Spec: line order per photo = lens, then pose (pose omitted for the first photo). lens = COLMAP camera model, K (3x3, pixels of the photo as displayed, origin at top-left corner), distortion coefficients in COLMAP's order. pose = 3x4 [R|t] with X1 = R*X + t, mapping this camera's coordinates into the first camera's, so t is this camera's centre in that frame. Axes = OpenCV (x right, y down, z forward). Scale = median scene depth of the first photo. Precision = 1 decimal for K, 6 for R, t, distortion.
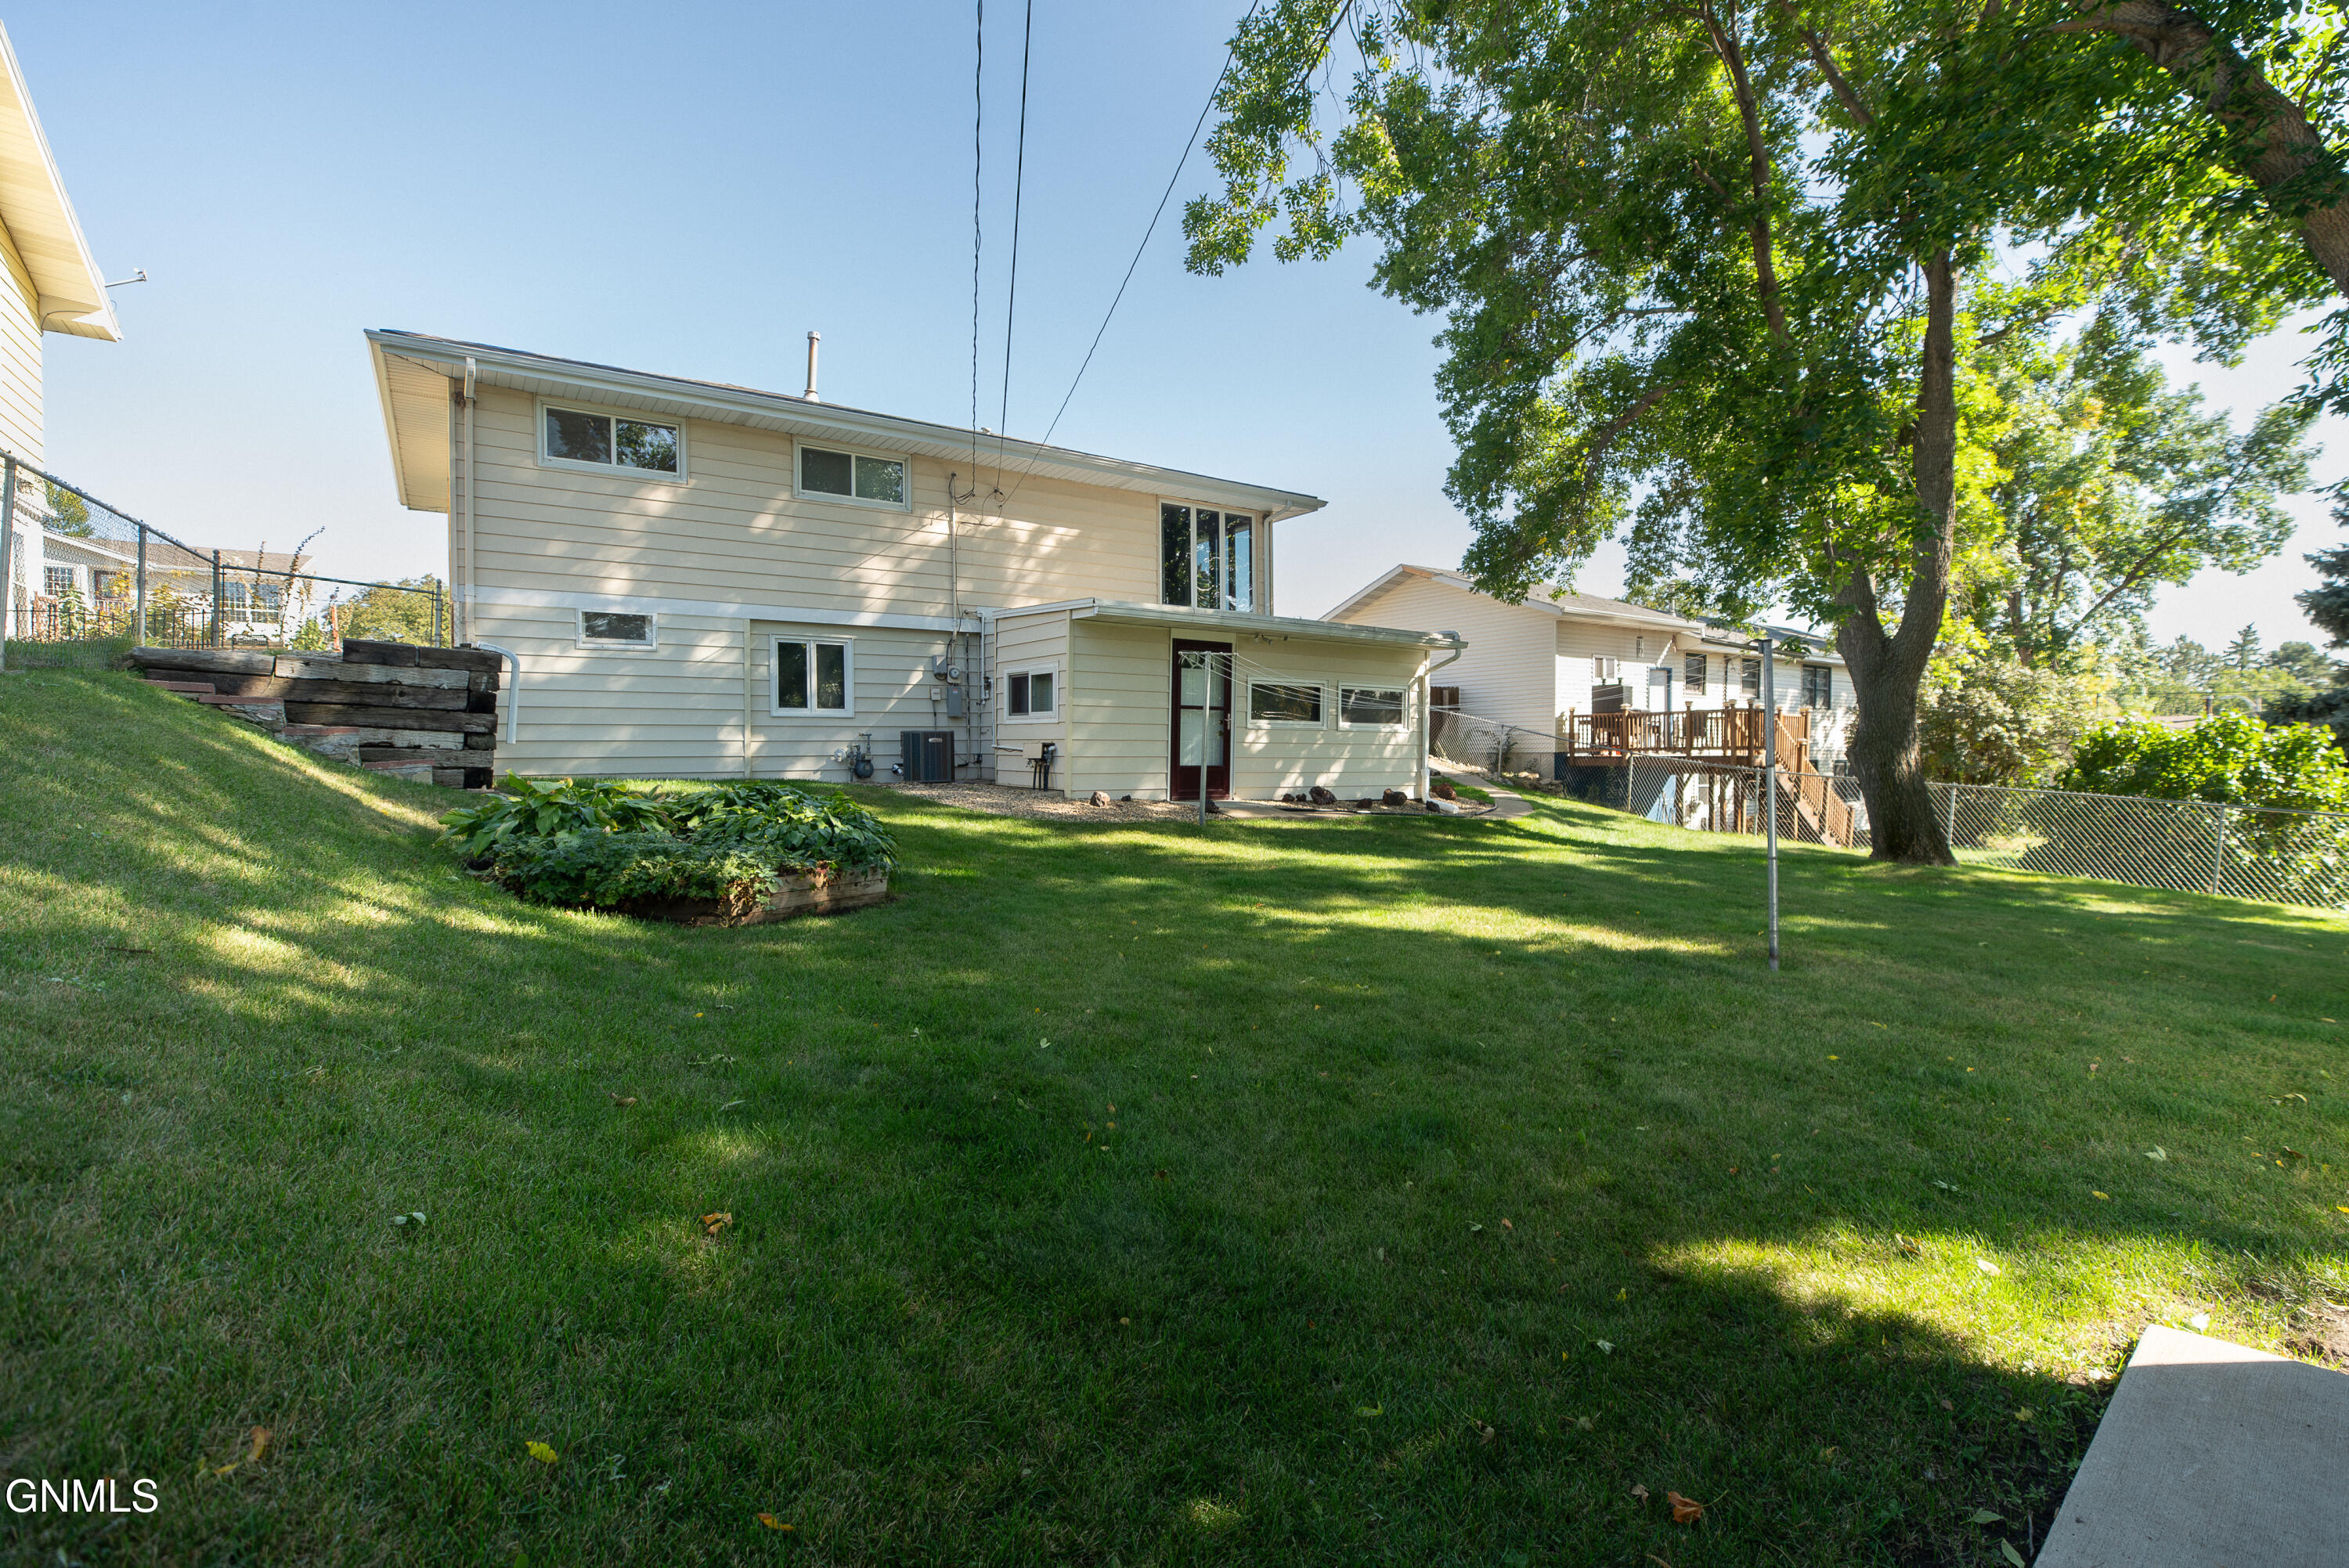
lens RADIAL K [[1093.9, 0, 1190.8], [0, 1093.9, 774.1], [0, 0, 1]] dist [-0.014279, 0.000260]
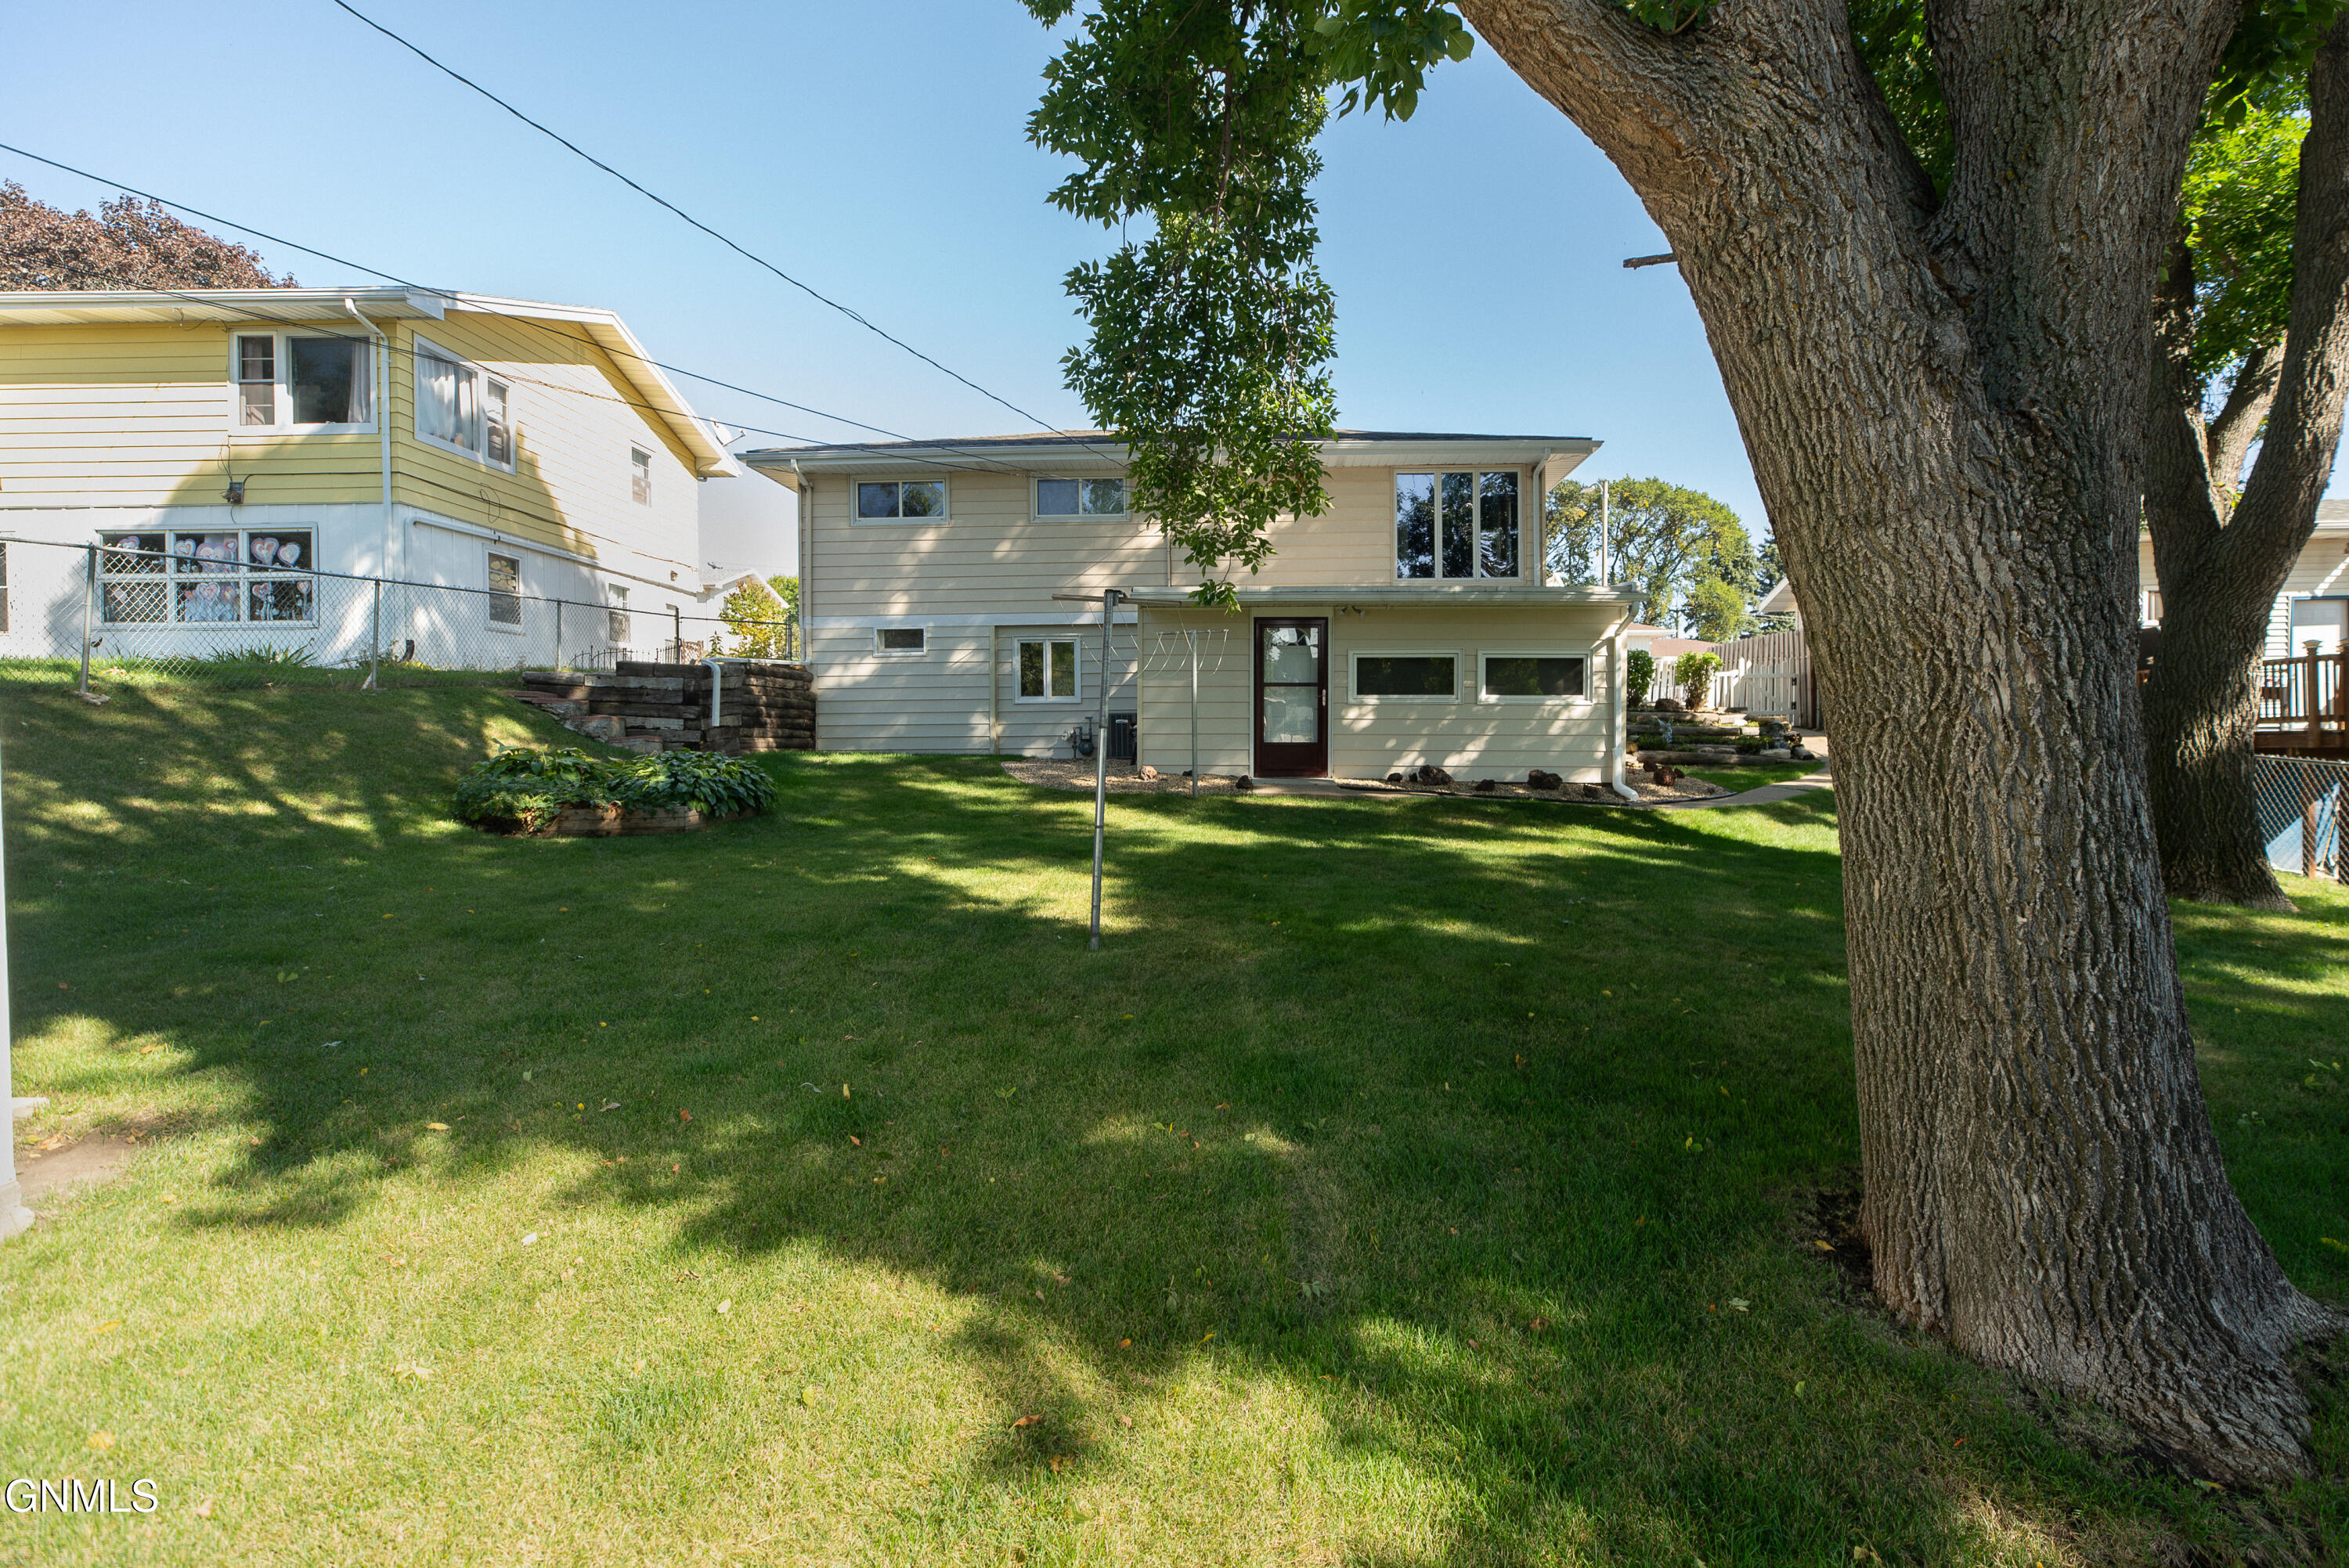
lens RADIAL K [[1093.9, 0, 1190.8], [0, 1093.9, 774.1], [0, 0, 1]] dist [-0.014279, 0.000260]
pose [[0.783106, 0.015794, -0.621688, 0.535461], [-0.009541, 0.999865, 0.013383, 0.007624], [0.621815, -0.004548, 0.783151, 0.158617]]
